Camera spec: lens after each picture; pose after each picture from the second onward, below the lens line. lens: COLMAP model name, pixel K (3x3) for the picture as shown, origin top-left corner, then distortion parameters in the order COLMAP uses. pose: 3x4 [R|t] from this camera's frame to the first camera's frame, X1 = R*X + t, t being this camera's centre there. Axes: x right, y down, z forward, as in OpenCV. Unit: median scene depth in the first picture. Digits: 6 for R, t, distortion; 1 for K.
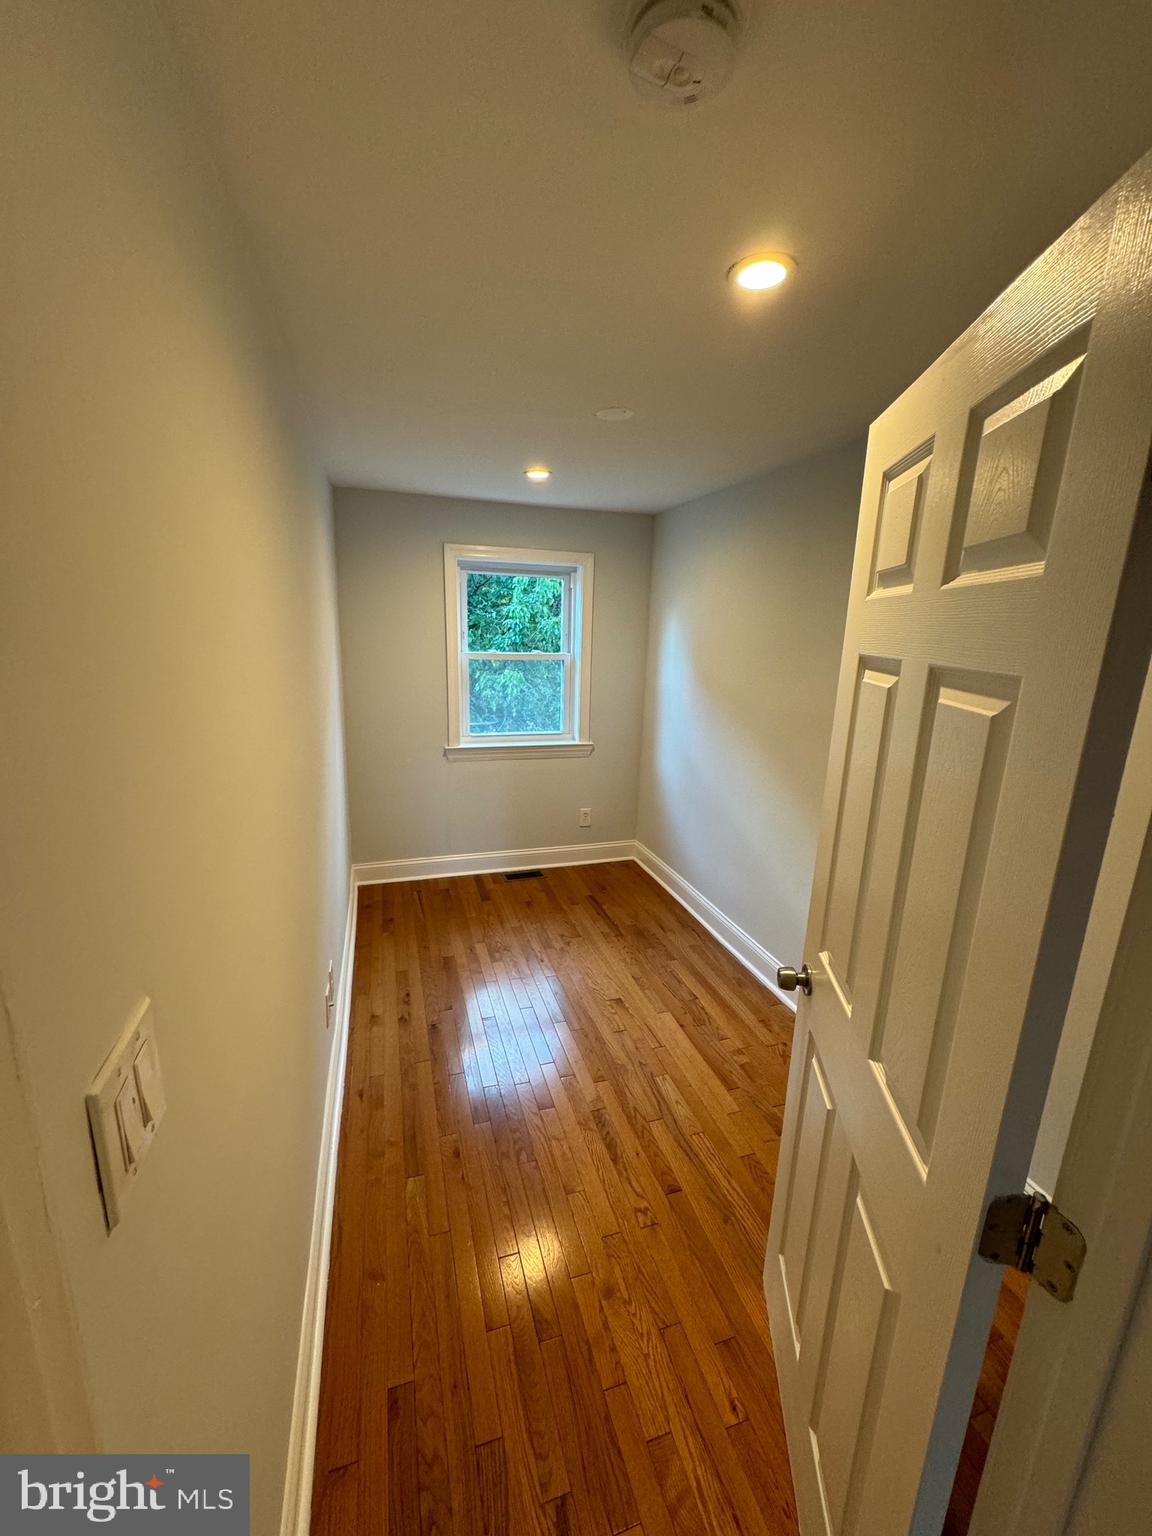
lens RADIAL K [[612.4, 0, 576.0], [0, 612.4, 768.0], [0, 0, 1]] dist [-0.002018, 0.000671]
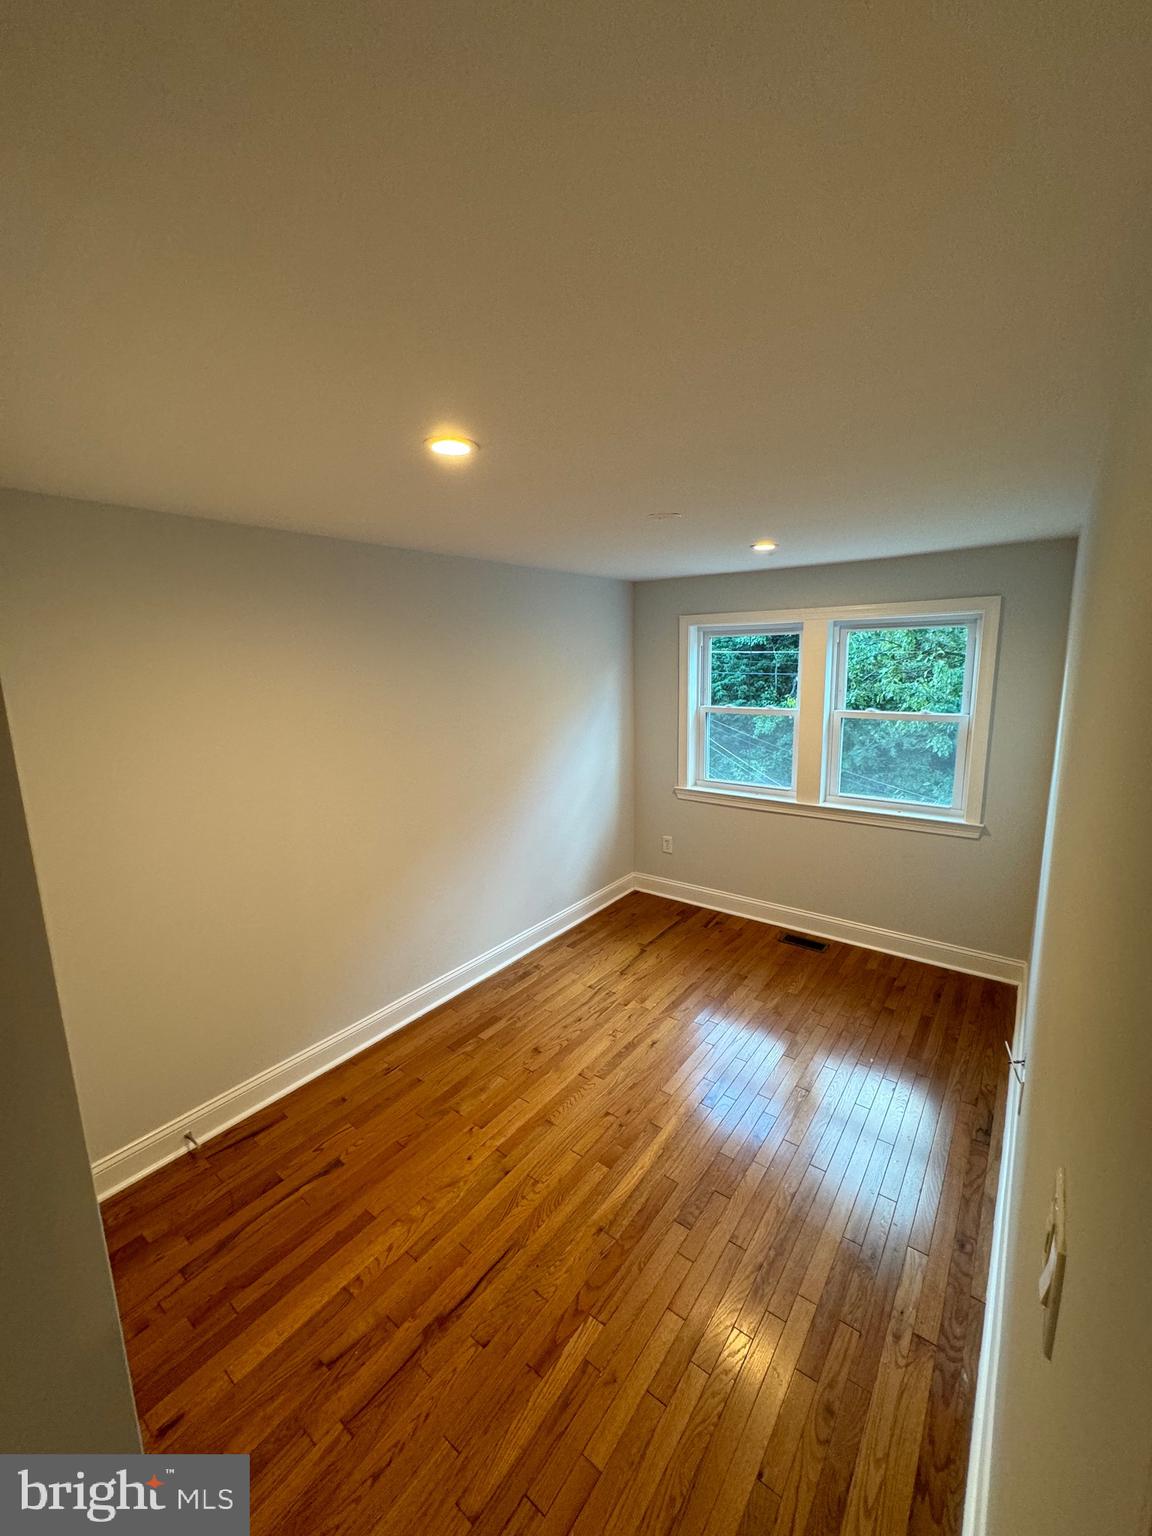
lens RADIAL K [[612.4, 0, 576.0], [0, 612.4, 768.0], [0, 0, 1]] dist [-0.002018, 0.000671]
pose [[0.596817, 0.102513, -0.795802, 0.404598], [-0.172505, 0.985006, -0.002485, -0.022918], [0.783614, 0.138763, 0.605552, 0.084667]]
